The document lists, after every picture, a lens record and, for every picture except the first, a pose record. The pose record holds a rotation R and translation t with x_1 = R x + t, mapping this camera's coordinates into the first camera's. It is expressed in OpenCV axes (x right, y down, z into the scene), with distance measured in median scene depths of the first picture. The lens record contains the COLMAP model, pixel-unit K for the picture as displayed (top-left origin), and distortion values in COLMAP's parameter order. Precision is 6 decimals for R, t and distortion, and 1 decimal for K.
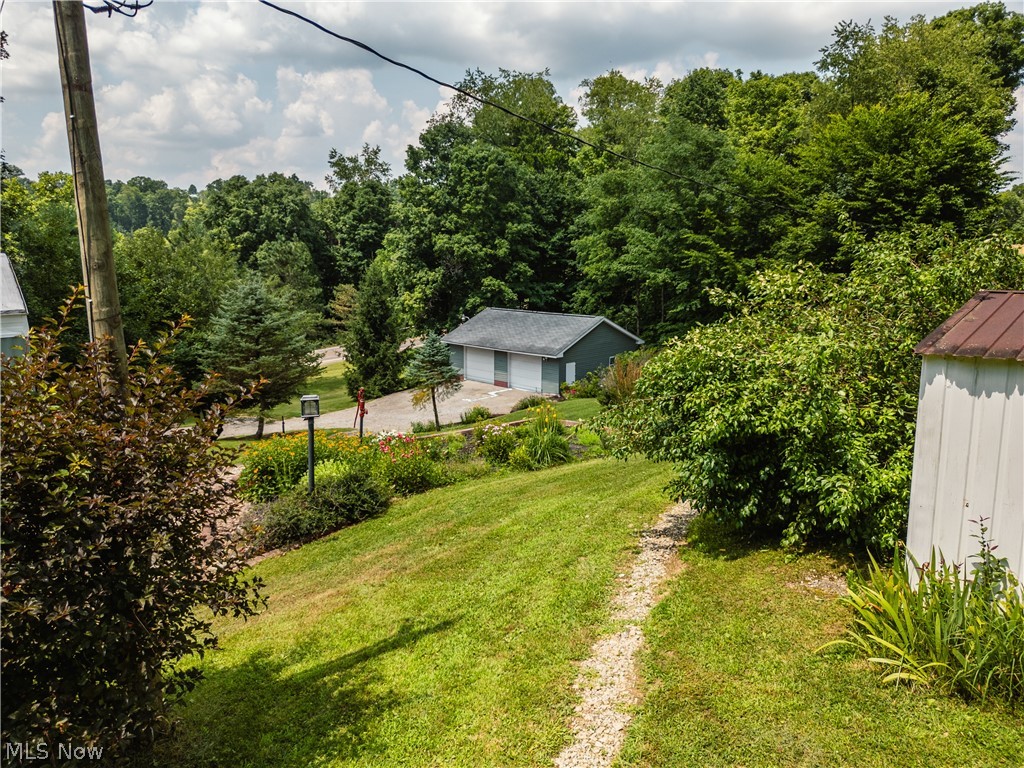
lens RADIAL K [[707.9, 0, 508.0], [0, 707.9, 392.0], [0, 0, 1]] dist [0.027672, -0.024559]
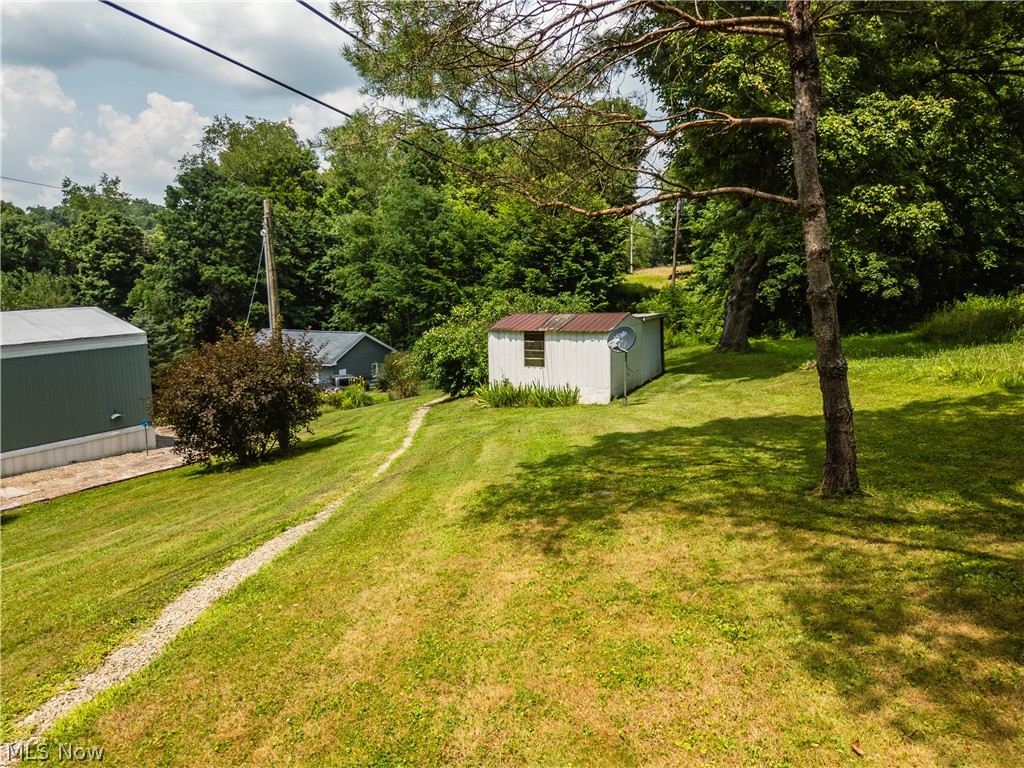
lens RADIAL K [[707.9, 0, 512.0], [0, 707.9, 380.9], [0, 0, 1]] dist [0.027672, -0.024559]
pose [[0.933460, -0.066350, 0.352491, -0.052344], [0.080671, 0.996400, -0.026078, 0.025505], [-0.349492, 0.052778, 0.935452, -0.203391]]
